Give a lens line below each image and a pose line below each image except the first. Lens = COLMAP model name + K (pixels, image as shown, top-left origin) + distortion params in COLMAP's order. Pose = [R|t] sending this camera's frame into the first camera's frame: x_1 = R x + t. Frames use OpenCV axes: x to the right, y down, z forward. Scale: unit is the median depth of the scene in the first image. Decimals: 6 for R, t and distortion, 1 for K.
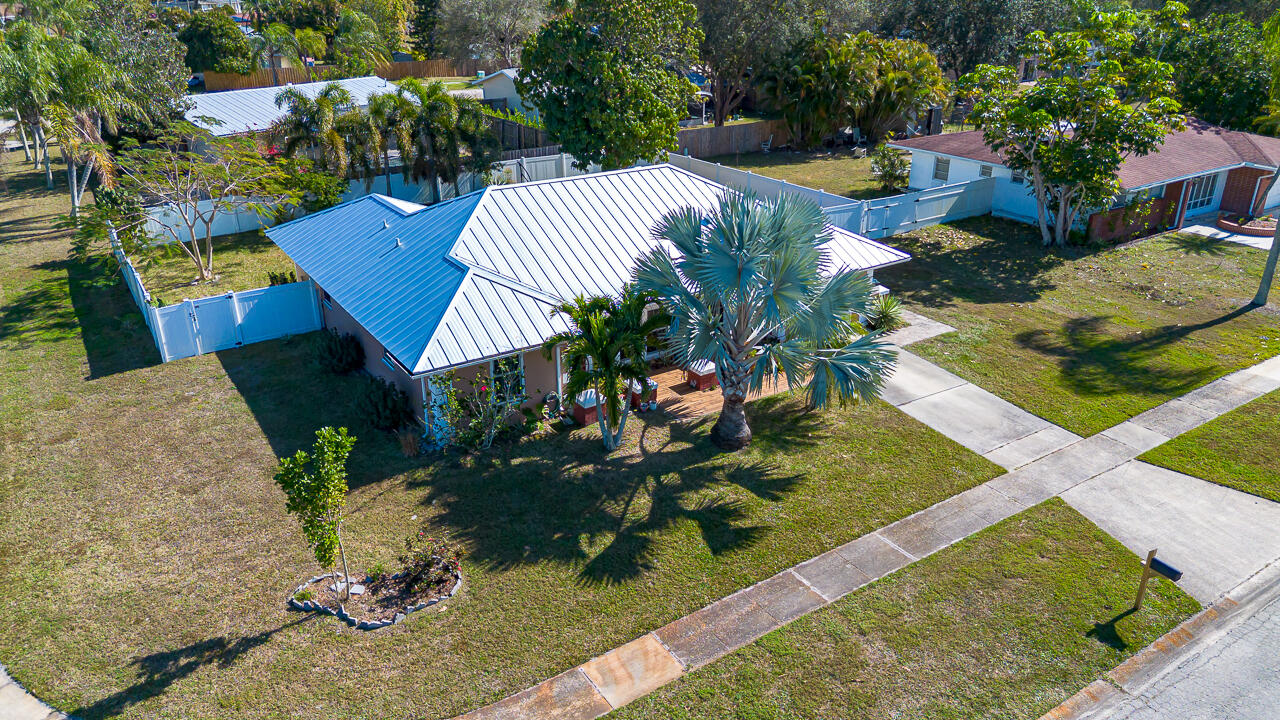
lens RADIAL K [[882.7, 0, 640.7], [0, 882.7, 380.7], [0, 0, 1]] dist [0.062671, -0.063131]
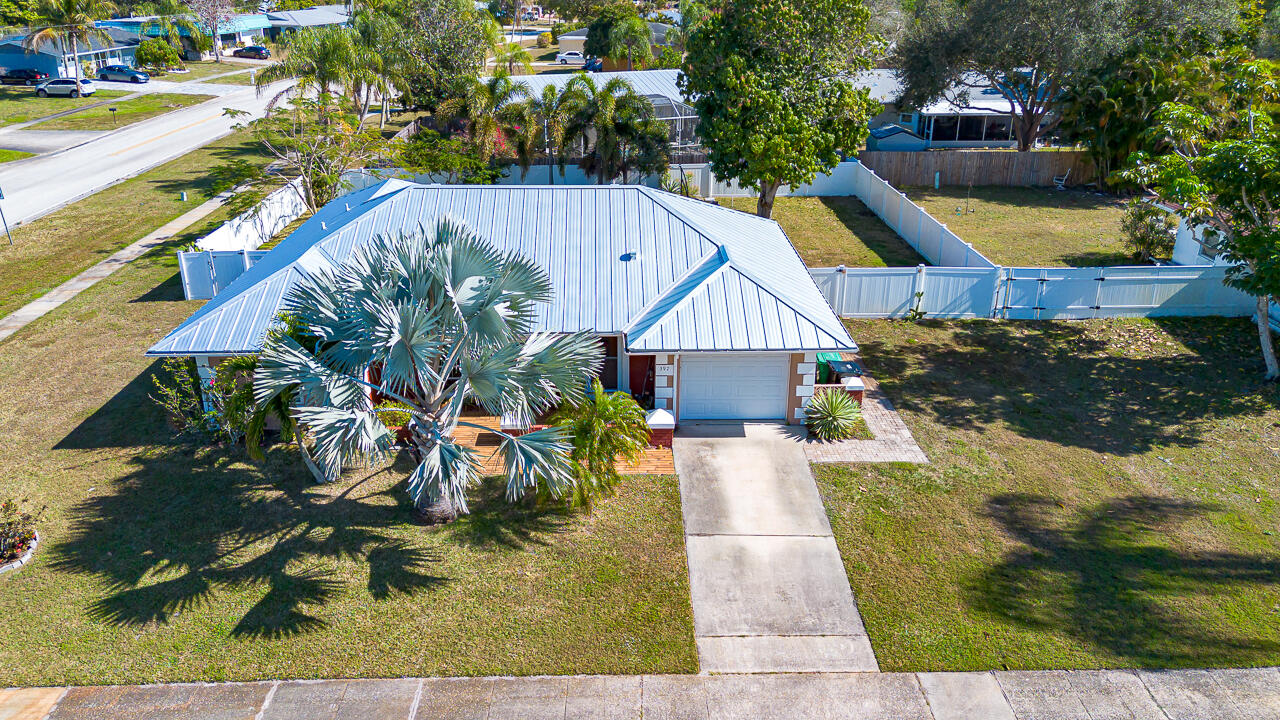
lens RADIAL K [[882.7, 0, 640.7], [0, 882.7, 380.7], [0, 0, 1]] dist [0.062671, -0.063131]
pose [[0.848732, 0.228033, -0.477133, 0.523268], [-0.226029, 0.972112, 0.062530, -0.122523], [0.478085, 0.054775, 0.876604, 0.286752]]
